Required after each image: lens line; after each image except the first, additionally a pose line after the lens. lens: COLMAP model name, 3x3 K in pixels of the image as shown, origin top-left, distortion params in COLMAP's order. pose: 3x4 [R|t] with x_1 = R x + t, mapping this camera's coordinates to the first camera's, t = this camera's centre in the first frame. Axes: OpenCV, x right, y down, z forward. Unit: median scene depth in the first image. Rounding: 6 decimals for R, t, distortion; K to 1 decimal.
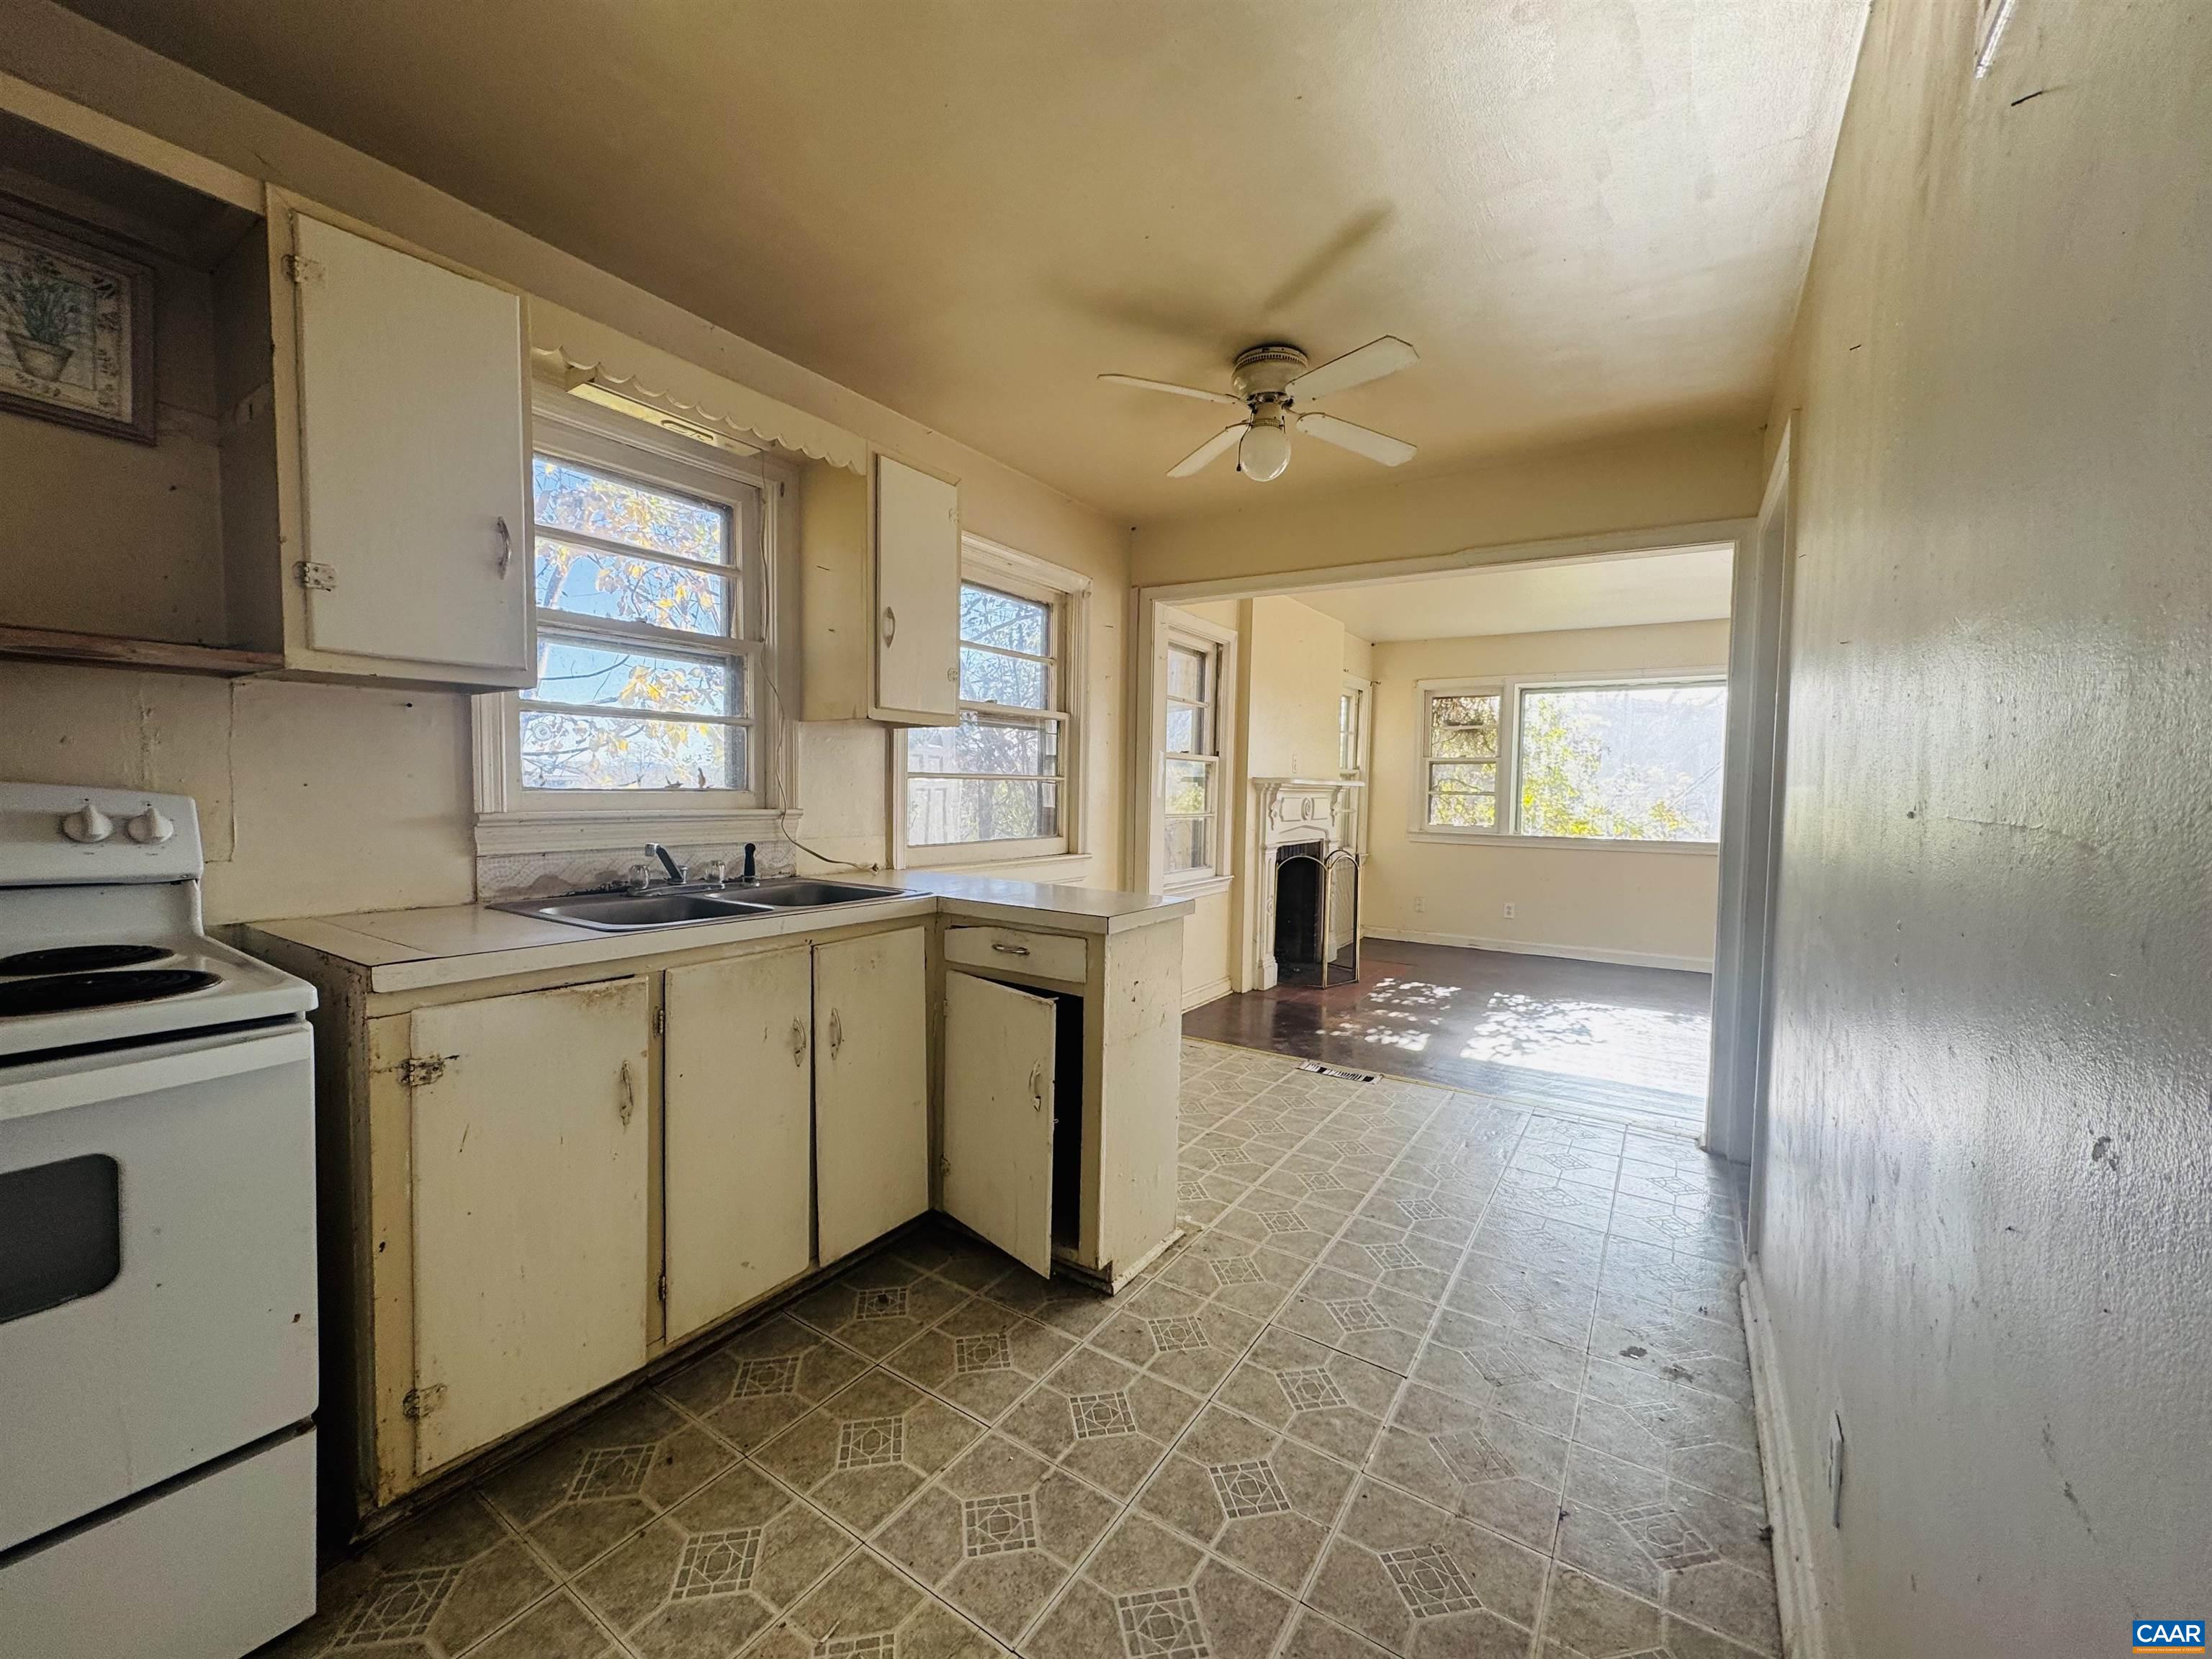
lens RADIAL K [[875.9, 0, 1100.9], [0, 875.9, 831.4], [0, 0, 1]] dist [-0.003330, 0.000453]
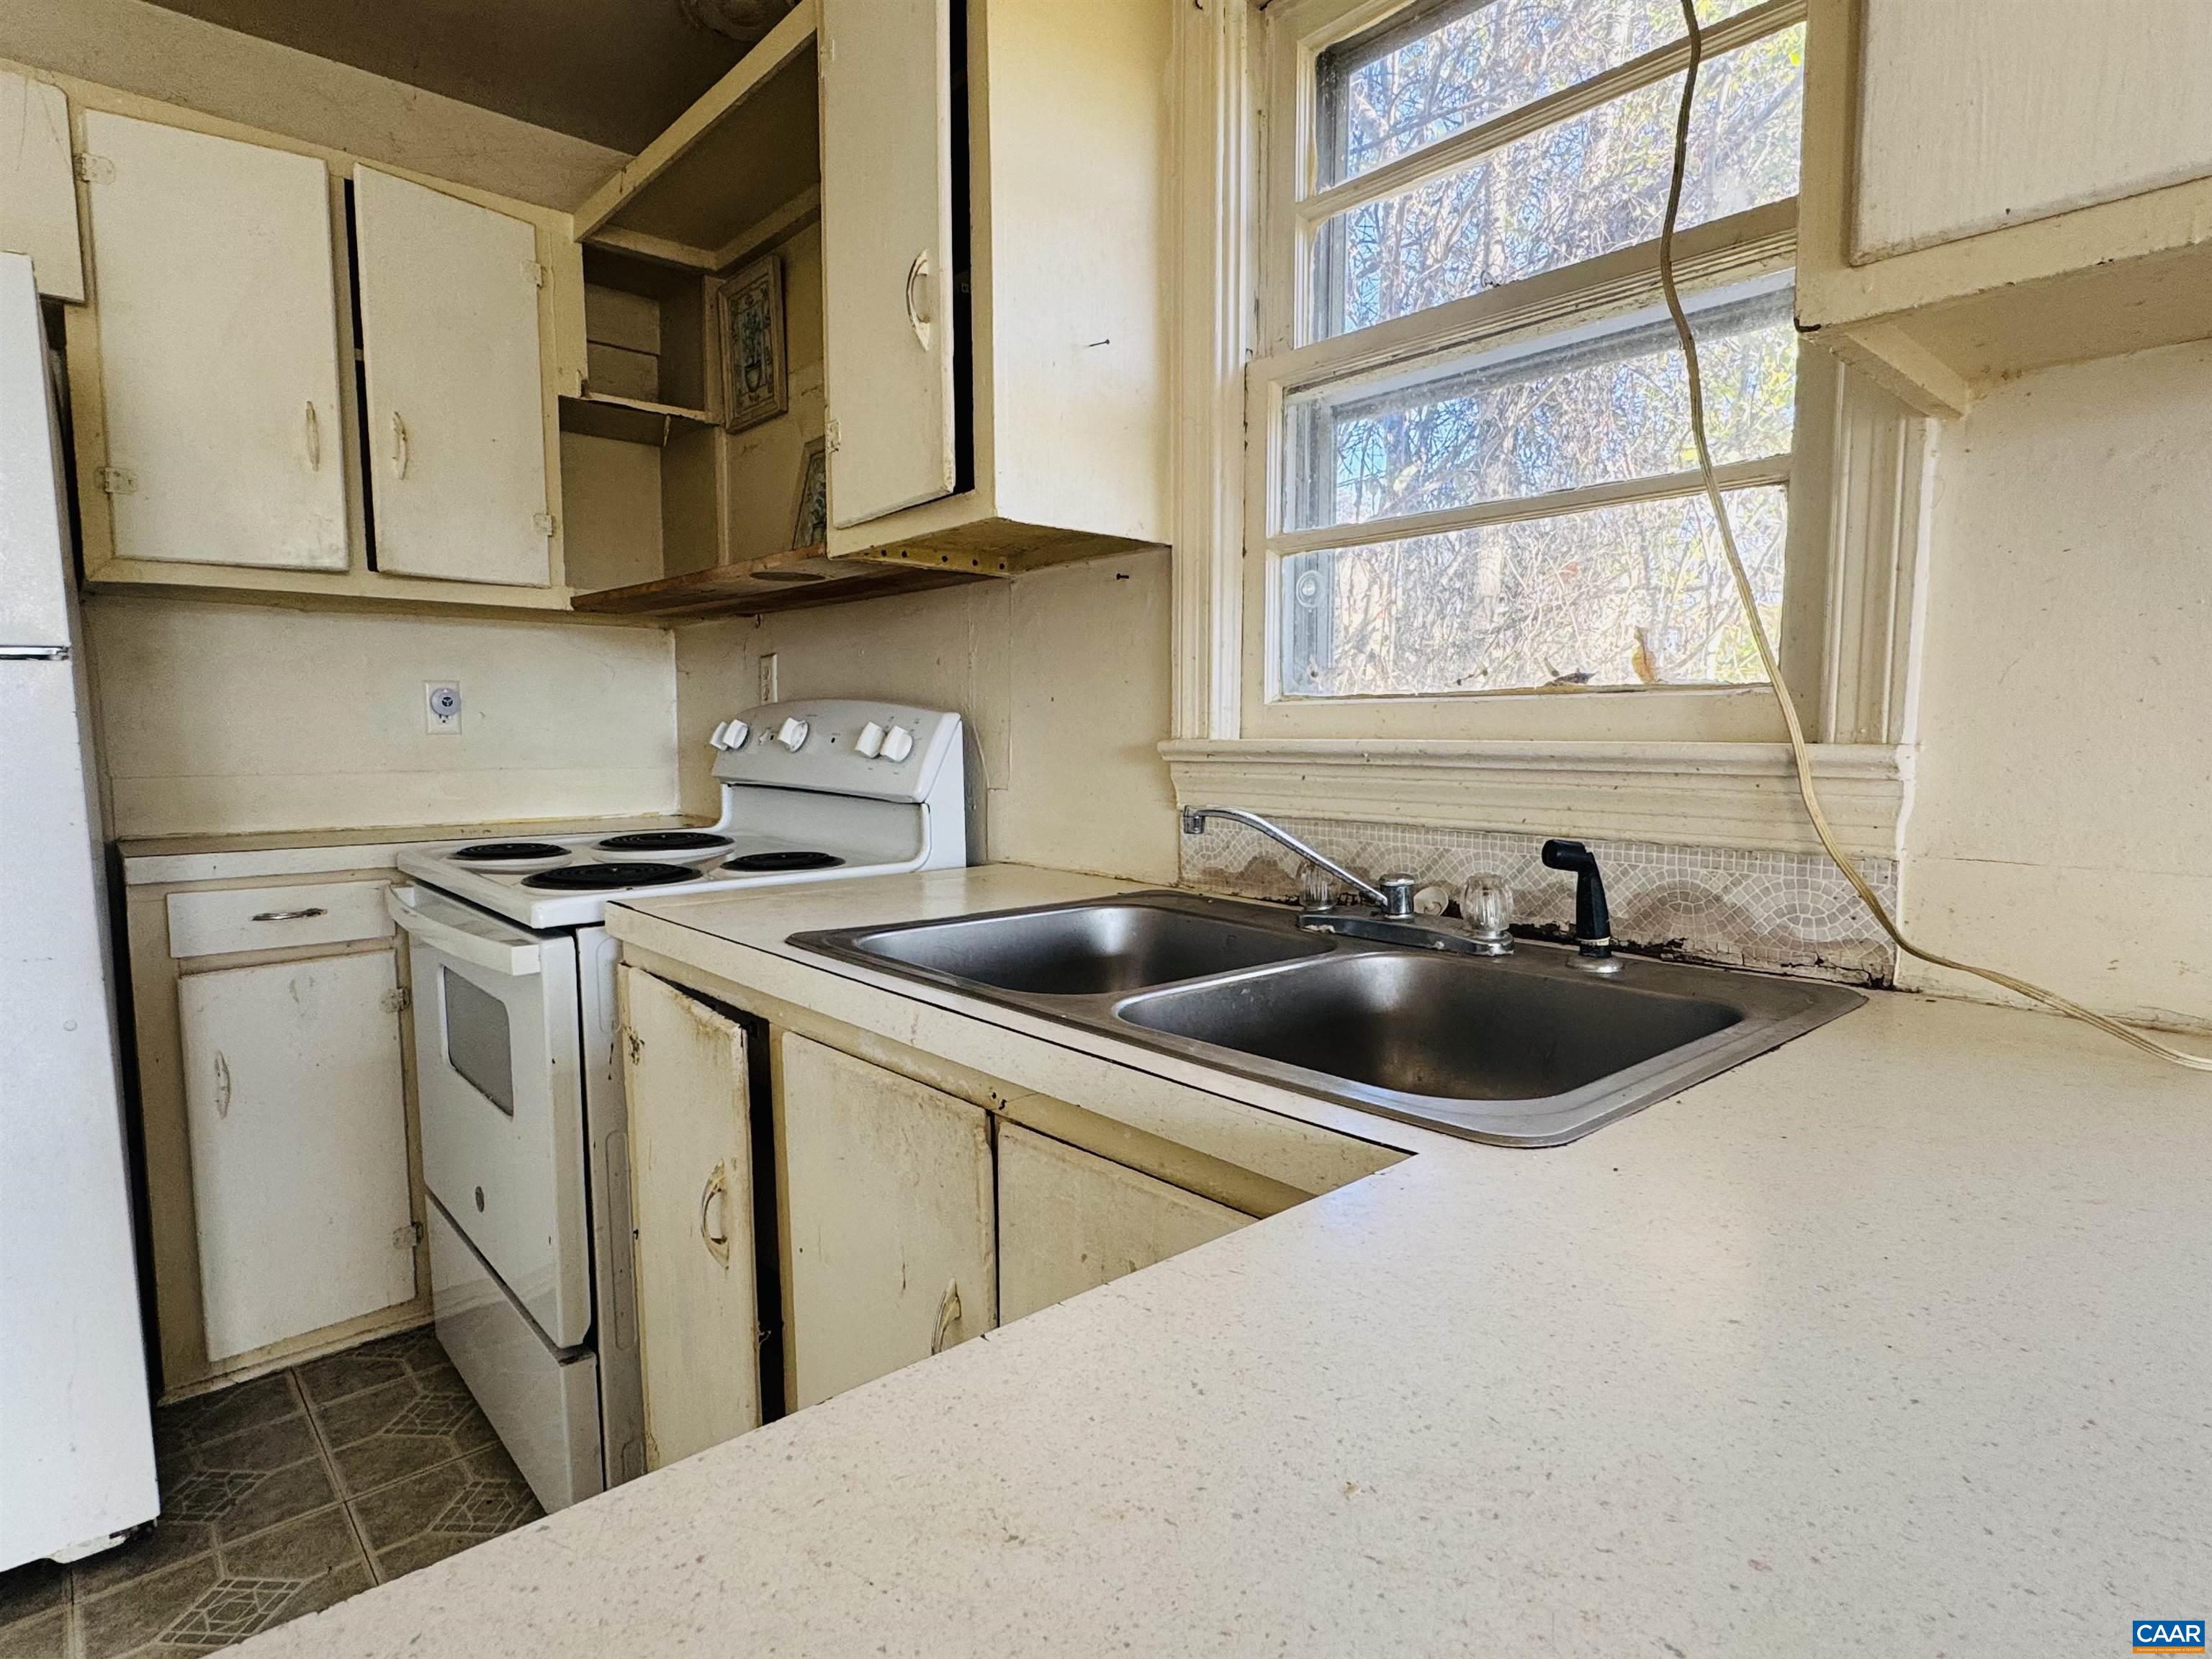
lens RADIAL K [[1201.5, 0, 1102.0], [0, 1201.5, 842.5], [0, 0, 1]] dist [-0.004211, -0.000520]
pose [[-0.269308, 0.076479, -0.960012, 0.093239], [-0.049935, 0.994392, 0.093226, -0.021654], [0.961759, 0.073045, -0.263979, 1.039271]]
